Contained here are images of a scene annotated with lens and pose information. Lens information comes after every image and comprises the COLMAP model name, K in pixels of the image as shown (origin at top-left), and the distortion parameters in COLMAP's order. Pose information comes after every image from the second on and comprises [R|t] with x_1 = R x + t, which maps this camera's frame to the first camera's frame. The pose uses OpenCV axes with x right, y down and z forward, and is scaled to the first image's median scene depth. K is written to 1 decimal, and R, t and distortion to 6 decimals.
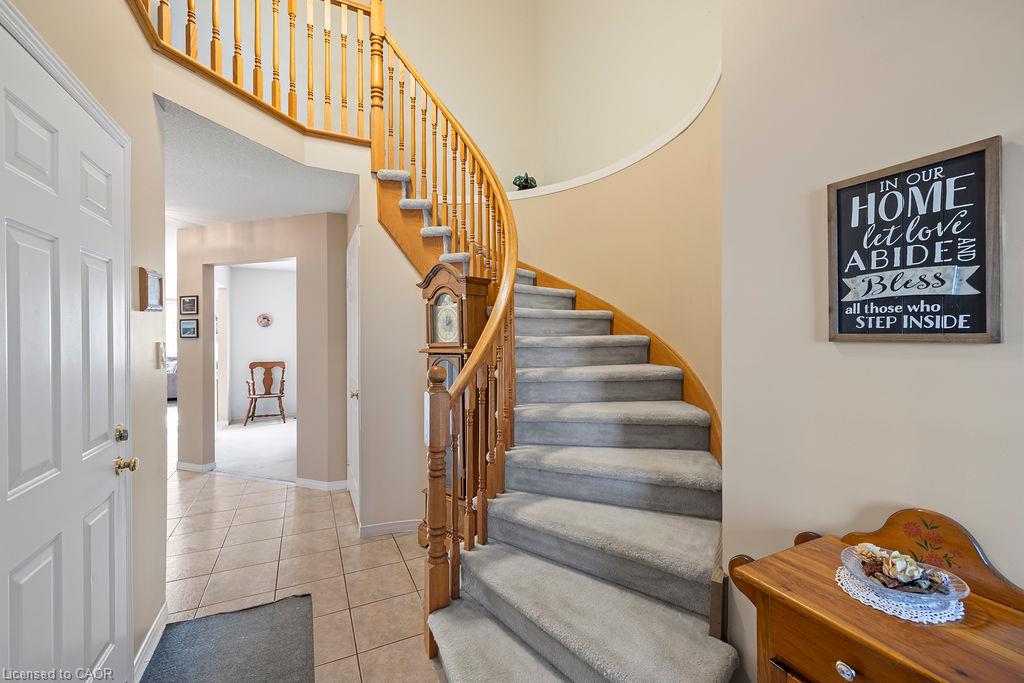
lens RADIAL K [[432.9, 0, 515.9], [0, 432.9, 336.8], [0, 0, 1]] dist [-0.000316, -0.000026]
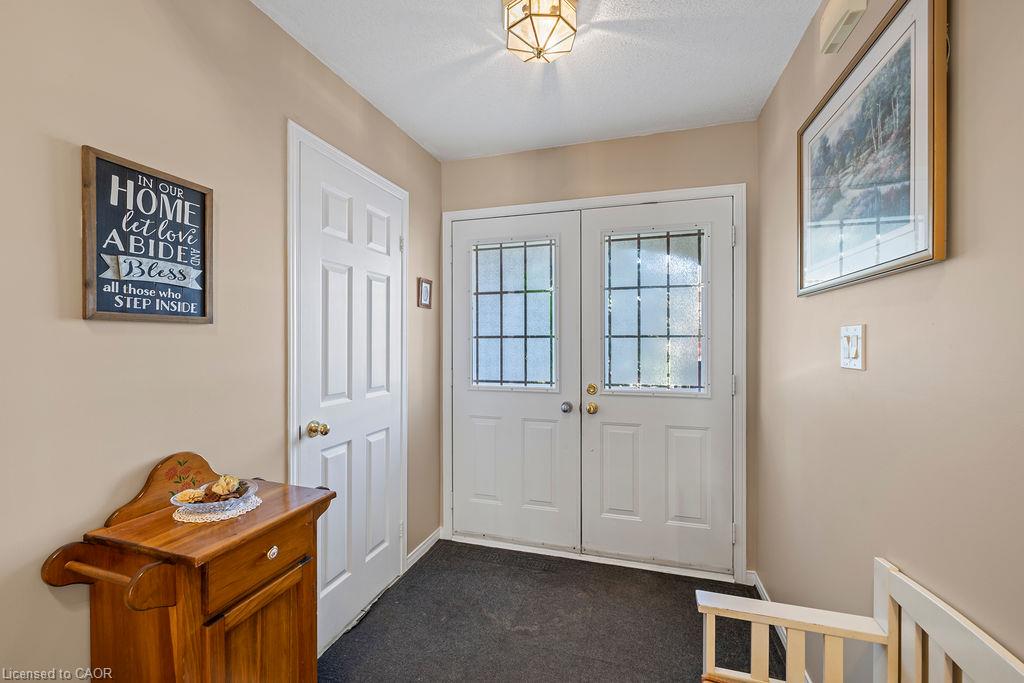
lens RADIAL K [[432.9, 0, 512.3], [0, 432.9, 342.0], [0, 0, 1]] dist [-0.000316, -0.000026]
pose [[-0.732018, -0.003363, 0.681277, -0.612802], [0.001302, 0.999979, 0.006336, 0.060800], [-0.681284, 0.005525, -0.731999, 1.191514]]
